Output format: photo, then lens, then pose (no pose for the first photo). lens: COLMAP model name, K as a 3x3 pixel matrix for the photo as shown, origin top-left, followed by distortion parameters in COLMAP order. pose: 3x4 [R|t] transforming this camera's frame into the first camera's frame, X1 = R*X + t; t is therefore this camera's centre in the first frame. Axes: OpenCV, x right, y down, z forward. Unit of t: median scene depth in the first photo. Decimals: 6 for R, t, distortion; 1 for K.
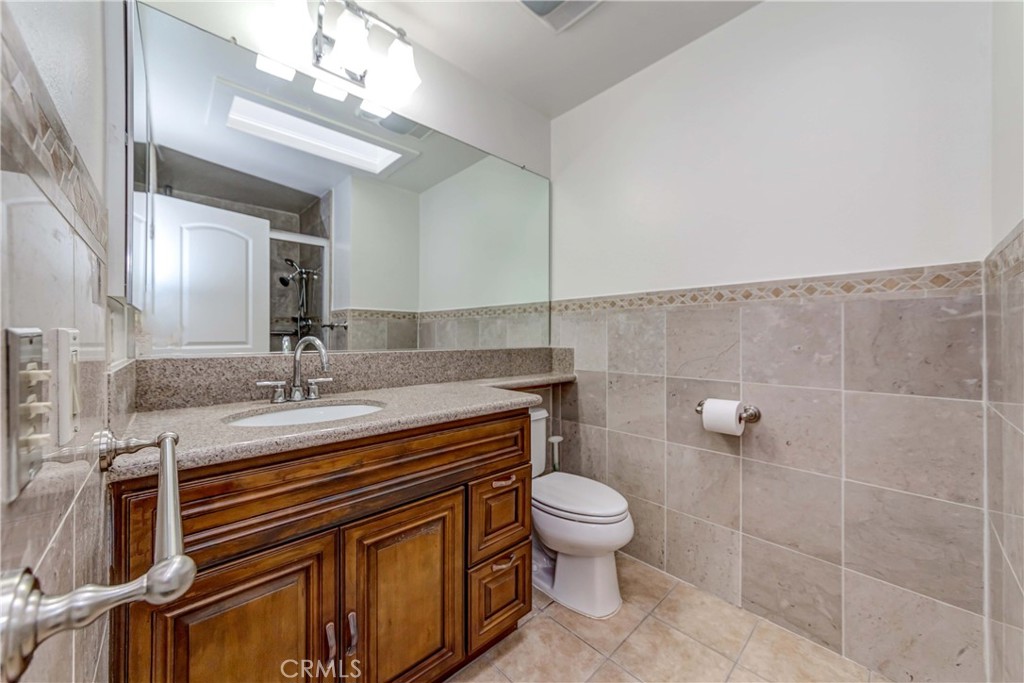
lens RADIAL K [[368.4, 0, 518.3], [0, 368.4, 343.2], [0, 0, 1]] dist [0.001214, -0.000007]
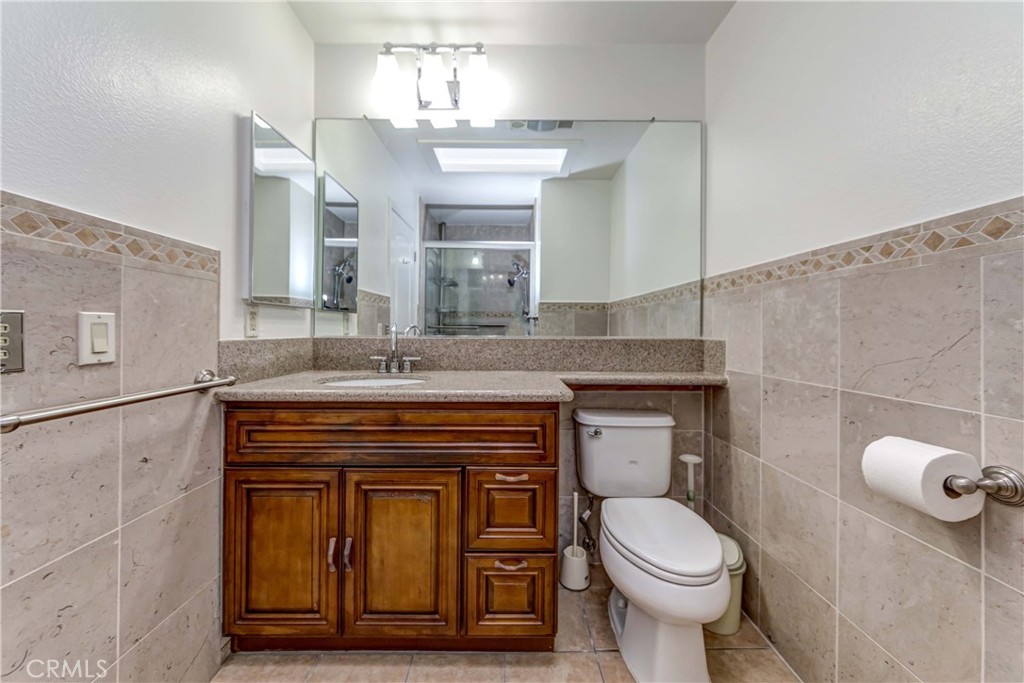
lens RADIAL K [[377.0, 0, 514.4], [0, 377.0, 335.7], [0, 0, 1]] dist [-0.000731, 0.000017]
pose [[0.744052, 0.012050, -0.668013, 0.409402], [-0.015409, 0.999881, 0.000873, 0.011807], [0.667944, 0.009644, 0.744149, 0.199828]]
